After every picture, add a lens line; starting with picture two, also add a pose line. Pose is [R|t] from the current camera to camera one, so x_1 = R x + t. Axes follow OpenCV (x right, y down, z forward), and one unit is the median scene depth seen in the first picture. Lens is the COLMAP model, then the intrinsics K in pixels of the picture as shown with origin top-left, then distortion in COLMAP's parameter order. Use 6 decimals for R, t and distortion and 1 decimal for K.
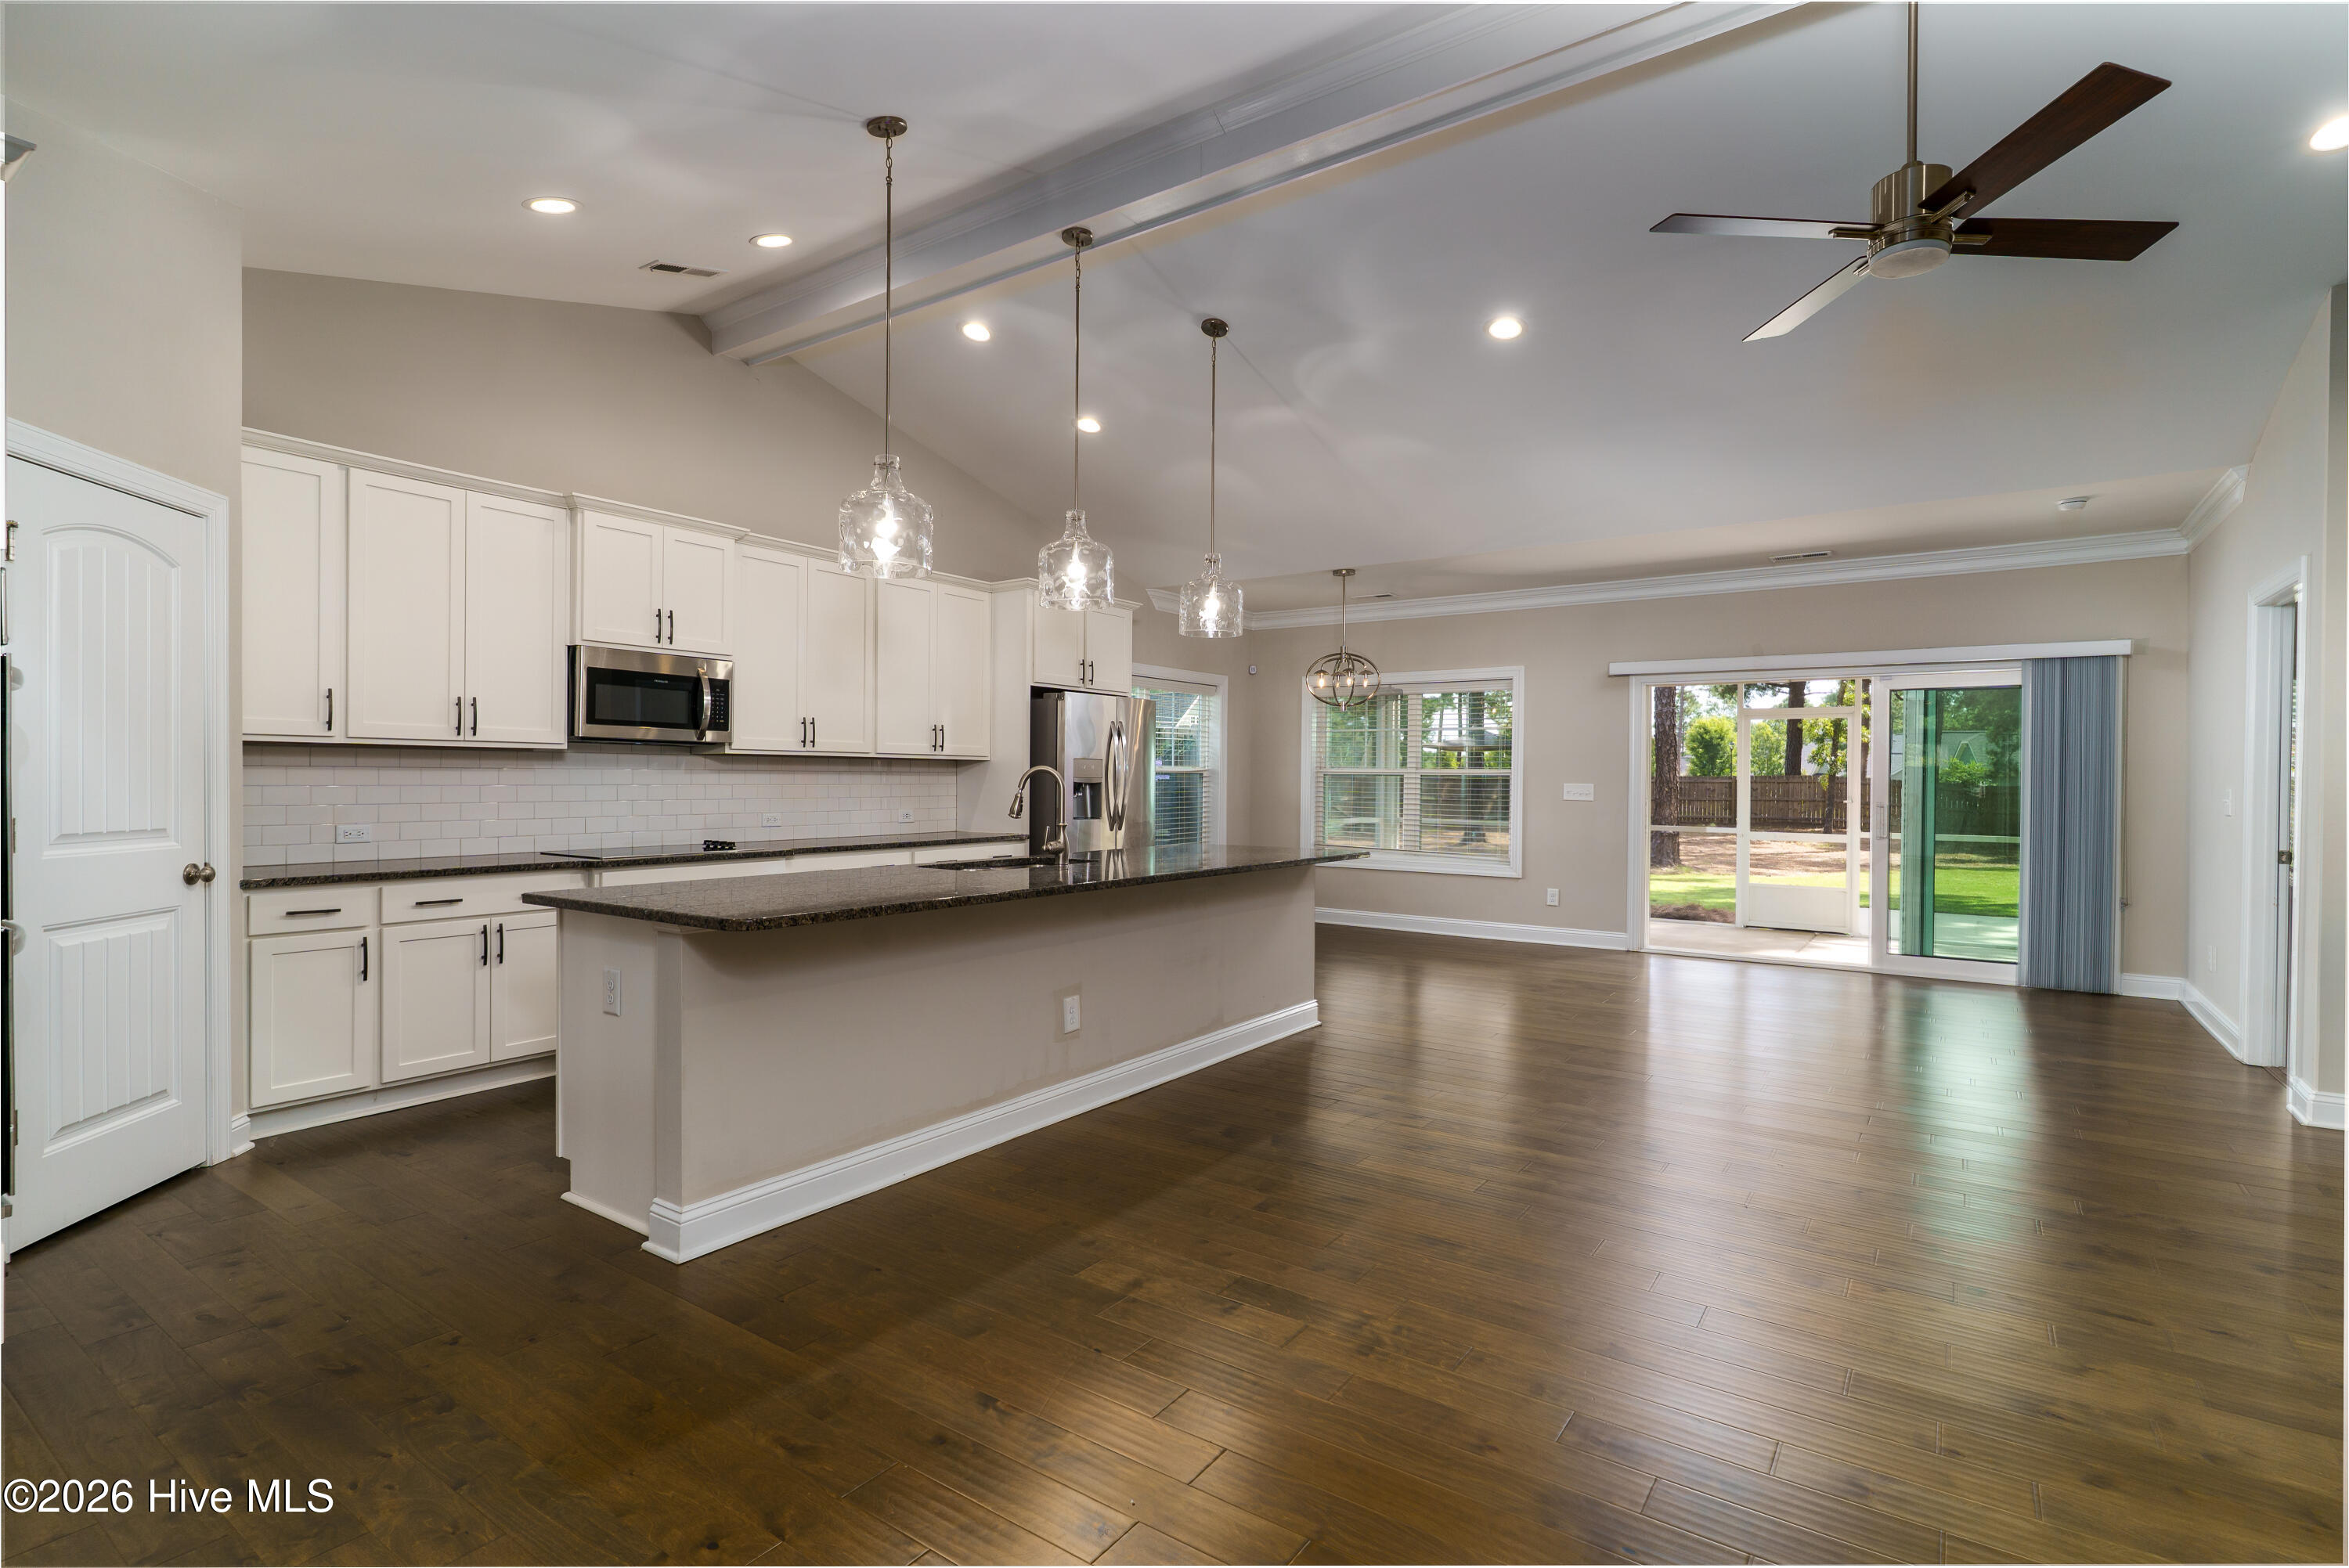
lens RADIAL K [[1138.1, 0, 1143.2], [0, 1138.1, 787.5], [0, 0, 1]] dist [0.005111, -0.001894]
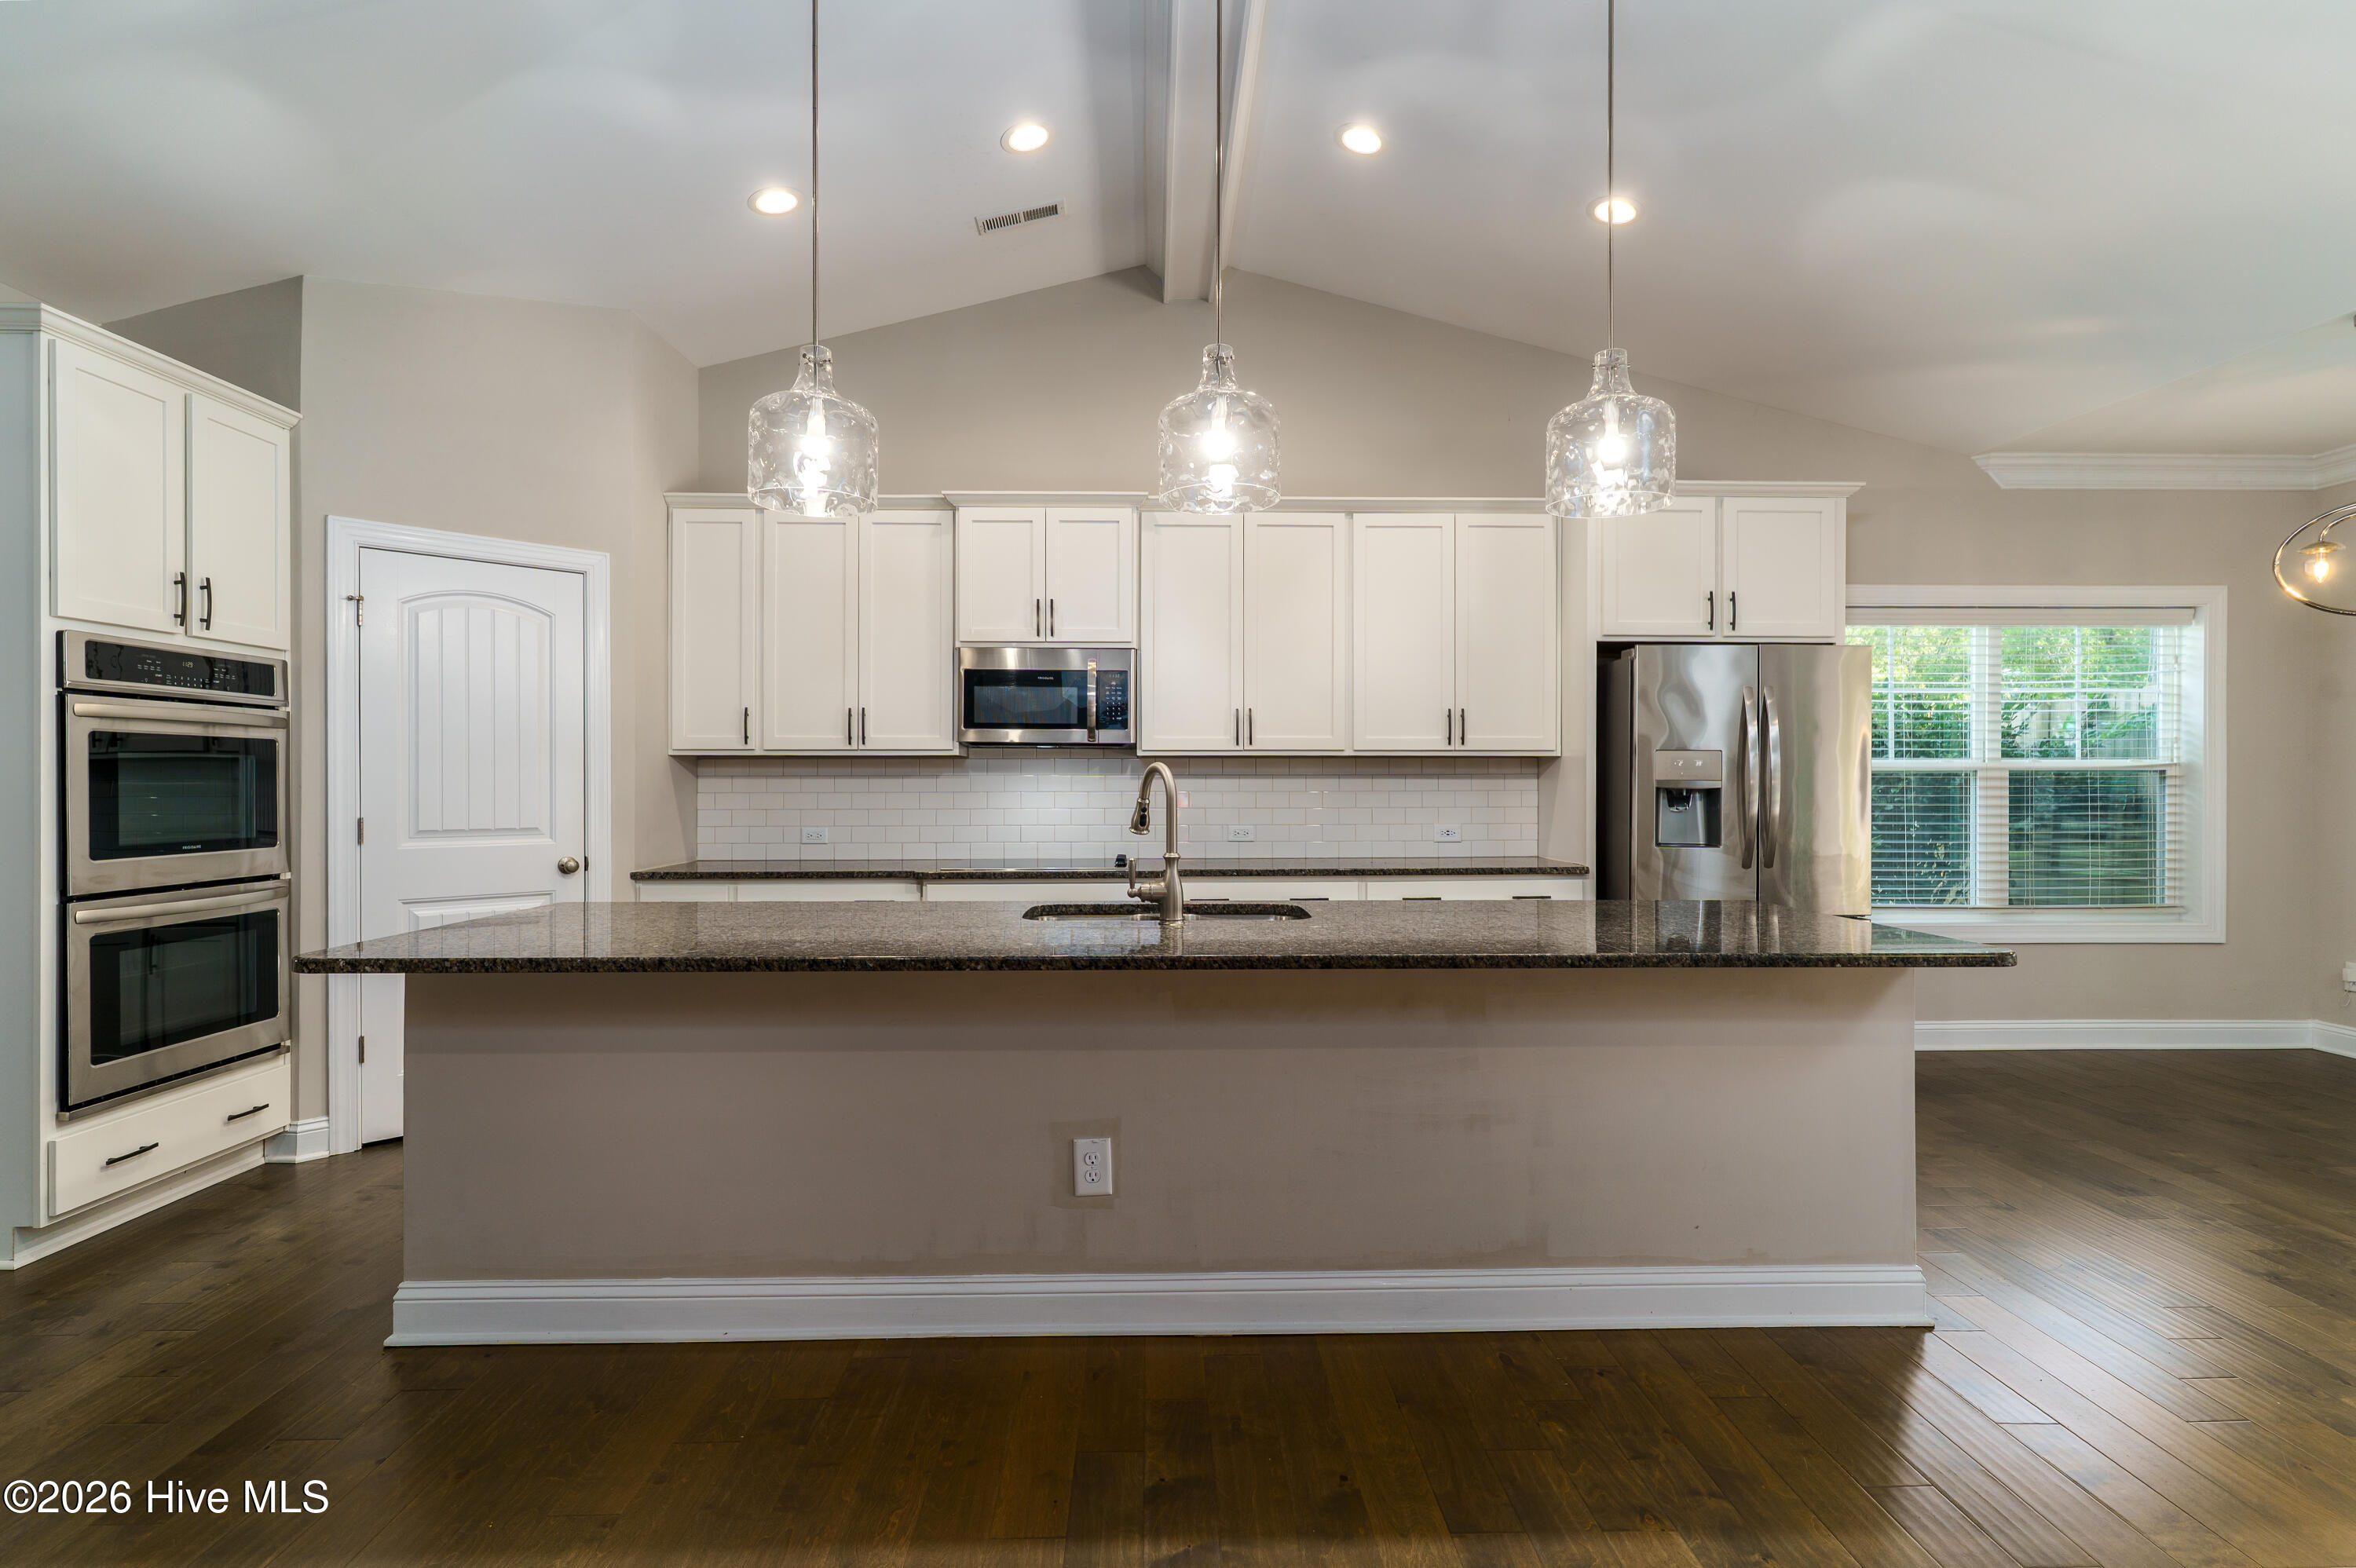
lens RADIAL K [[1141.5, 0, 1172.3], [0, 1141.5, 777.6], [0, 0, 1]] dist [0.005111, -0.001894]
pose [[0.603687, -0.008551, -0.797176, 0.366746], [-0.002385, 0.999919, -0.012532, -0.002580], [0.797218, 0.009467, 0.603618, 0.534021]]
